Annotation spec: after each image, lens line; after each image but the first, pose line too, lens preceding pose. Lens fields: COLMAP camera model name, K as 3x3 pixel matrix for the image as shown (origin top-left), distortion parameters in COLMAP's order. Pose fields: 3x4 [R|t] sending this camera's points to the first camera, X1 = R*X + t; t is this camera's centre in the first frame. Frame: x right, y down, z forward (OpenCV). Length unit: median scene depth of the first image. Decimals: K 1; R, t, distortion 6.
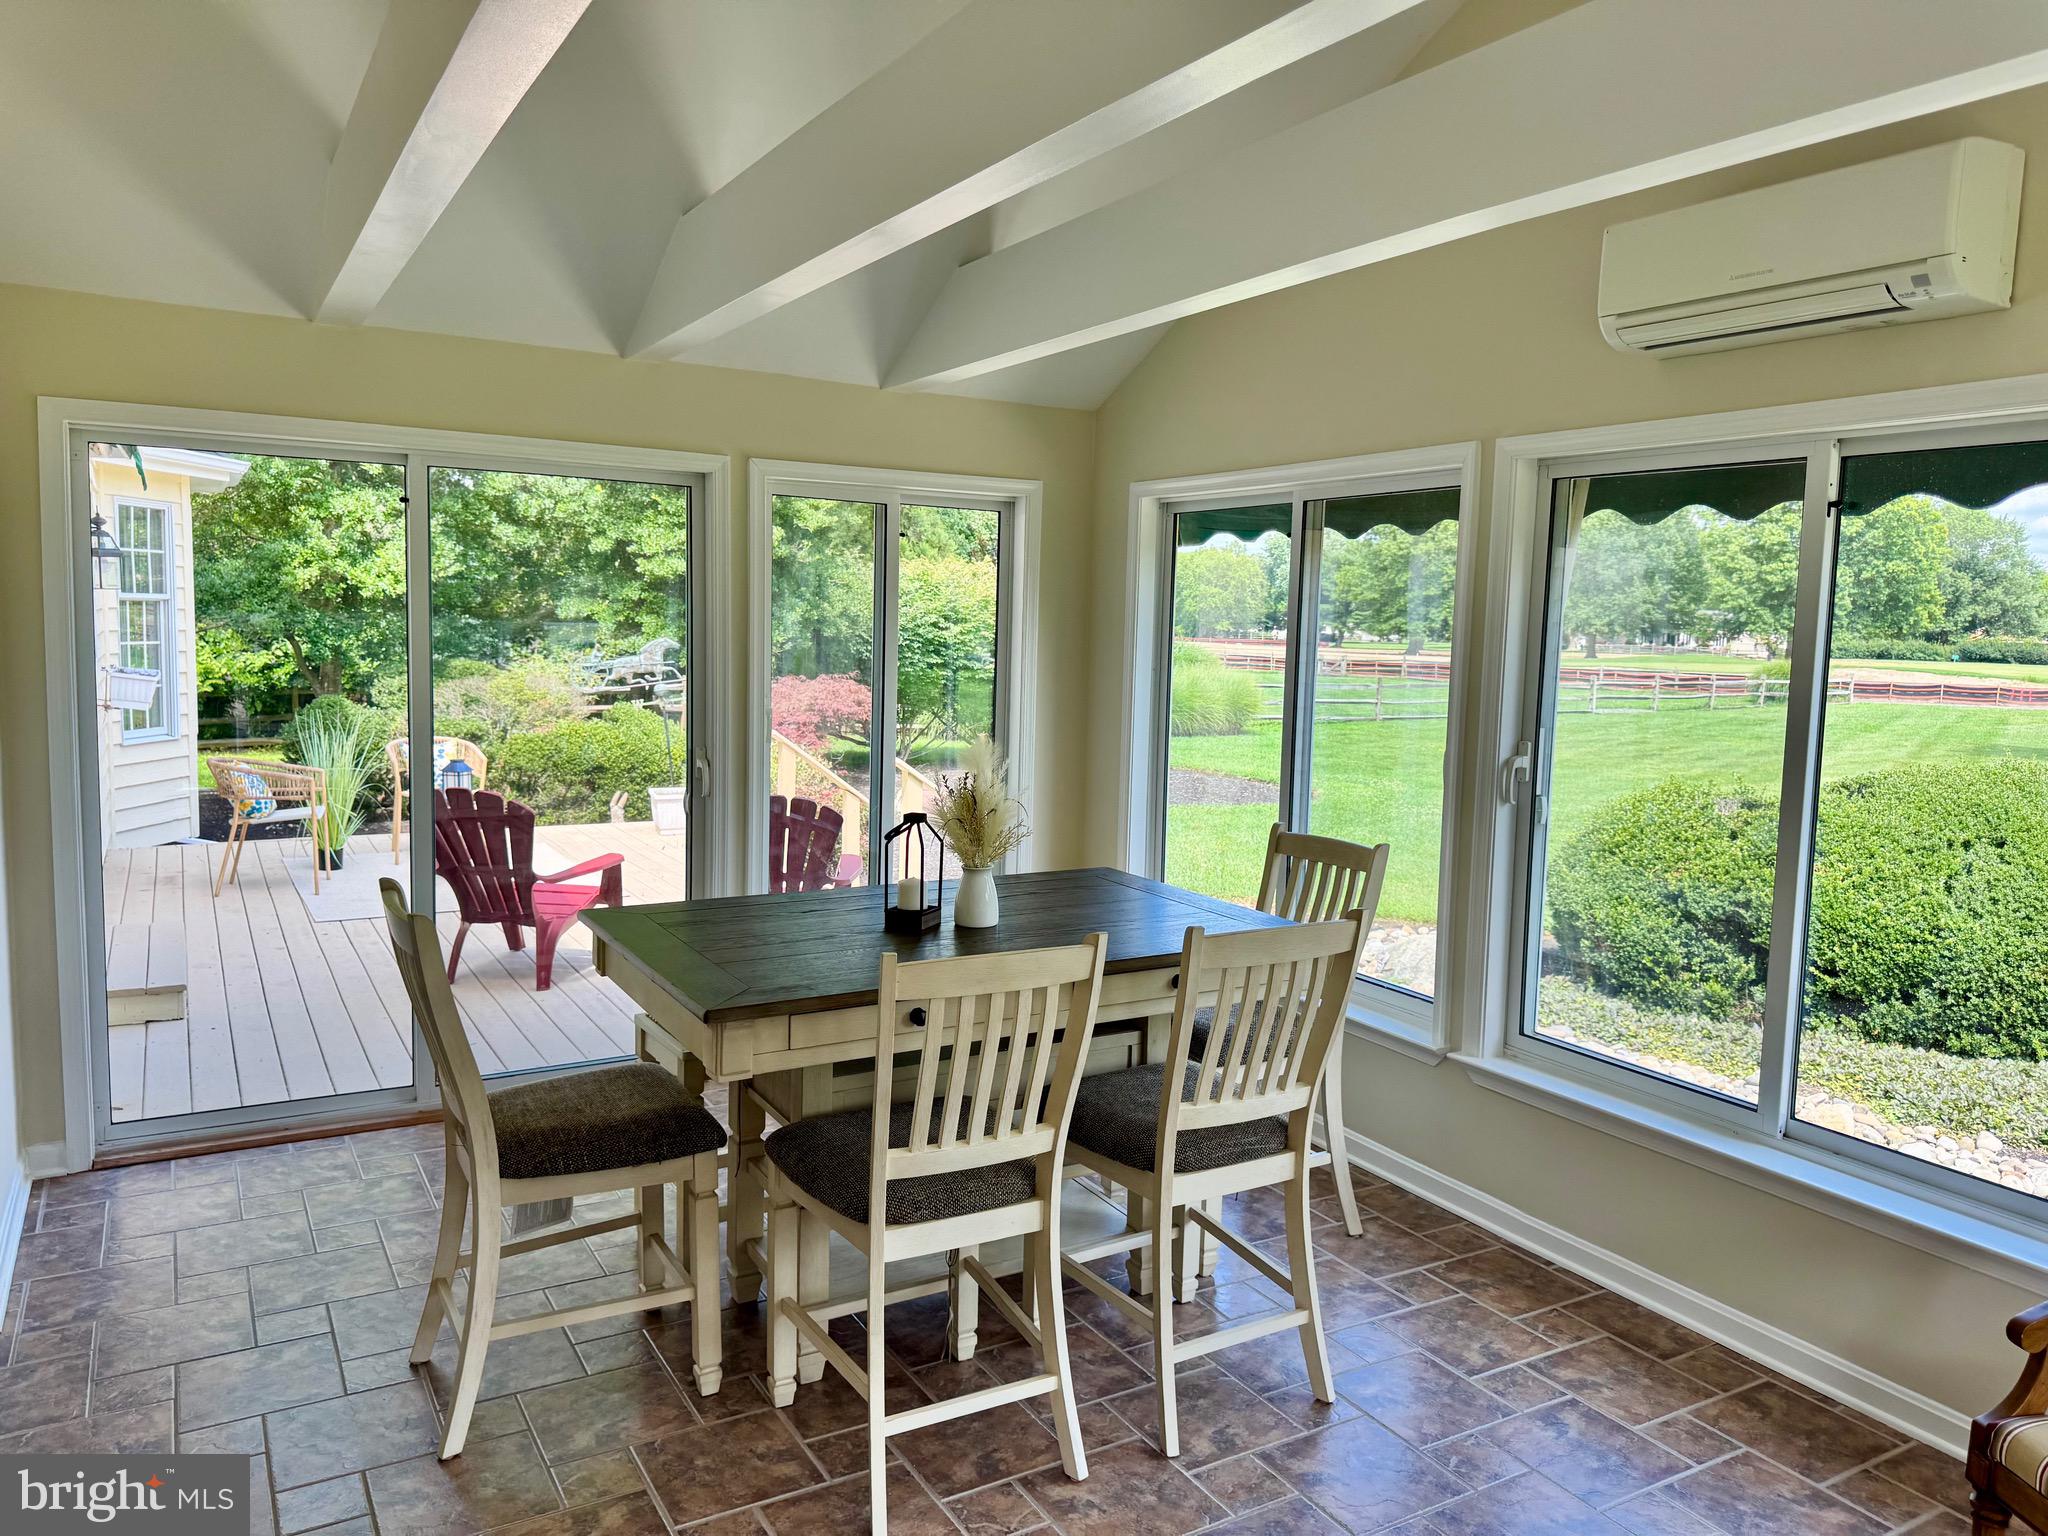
lens RADIAL K [[1440.1, 0, 1042.7], [0, 1440.1, 750.1], [0, 0, 1]] dist [0.041427, -0.054444]
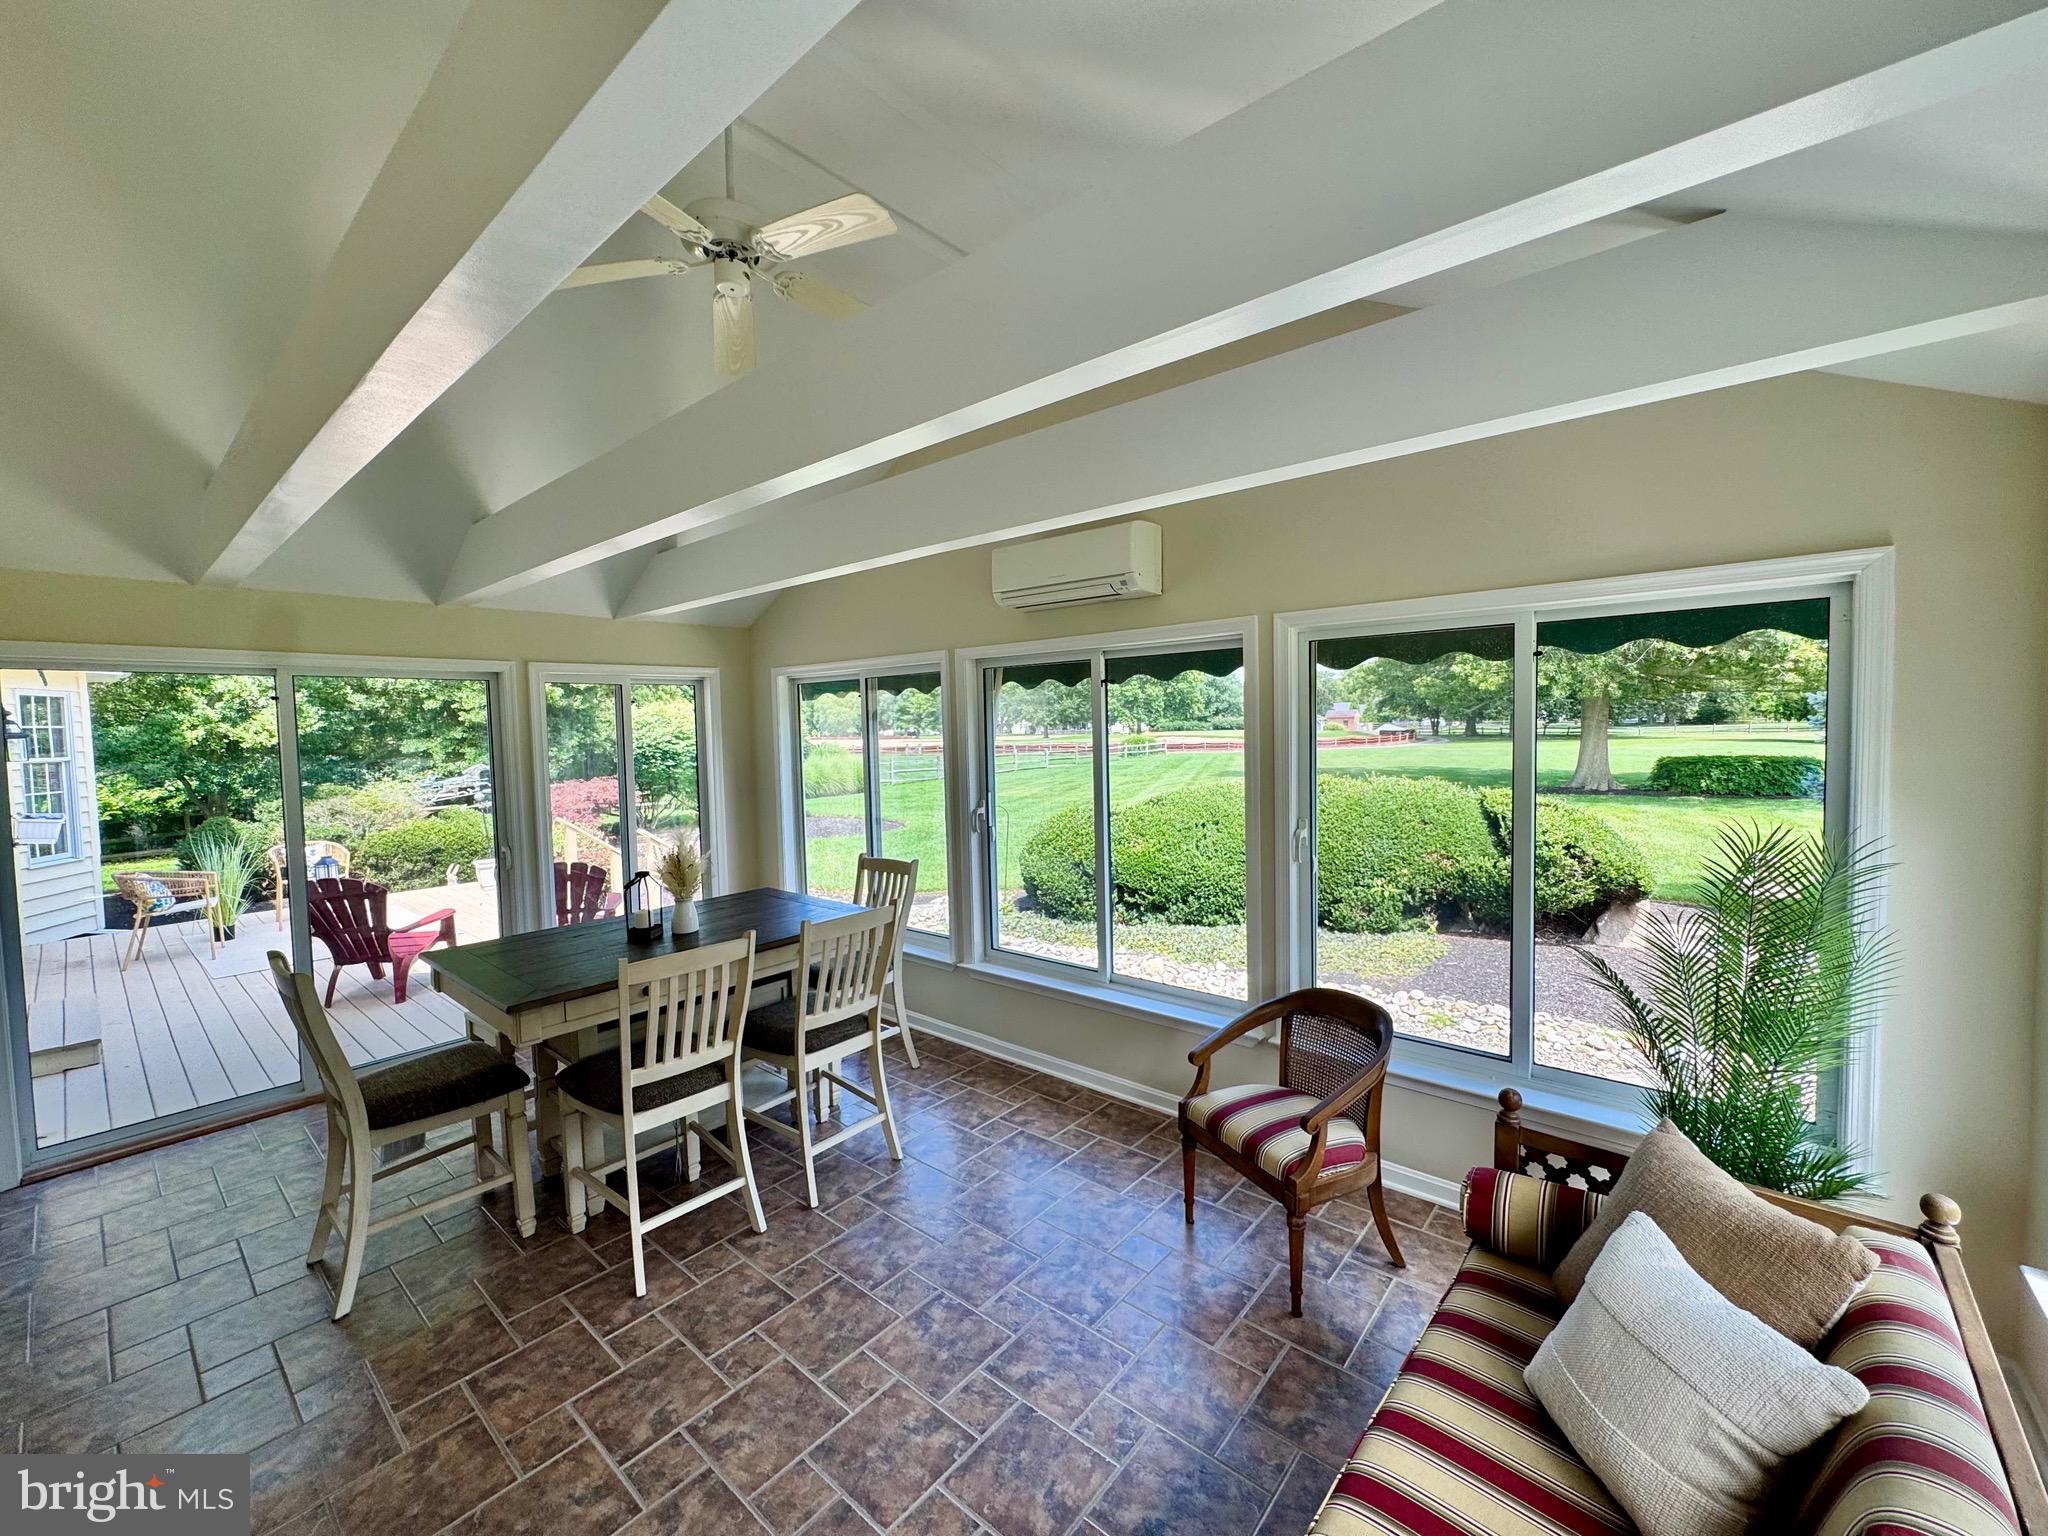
lens RADIAL K [[811.8, 0, 1023.7], [0, 811.8, 762.1], [0, 0, 1]] dist [-0.009398, 0.002933]
pose [[0.944021, -0.063294, 0.323756, 0.047783], [0.077482, 0.996508, -0.031109, -0.028243], [-0.320657, 0.054453, 0.945629, -0.101123]]
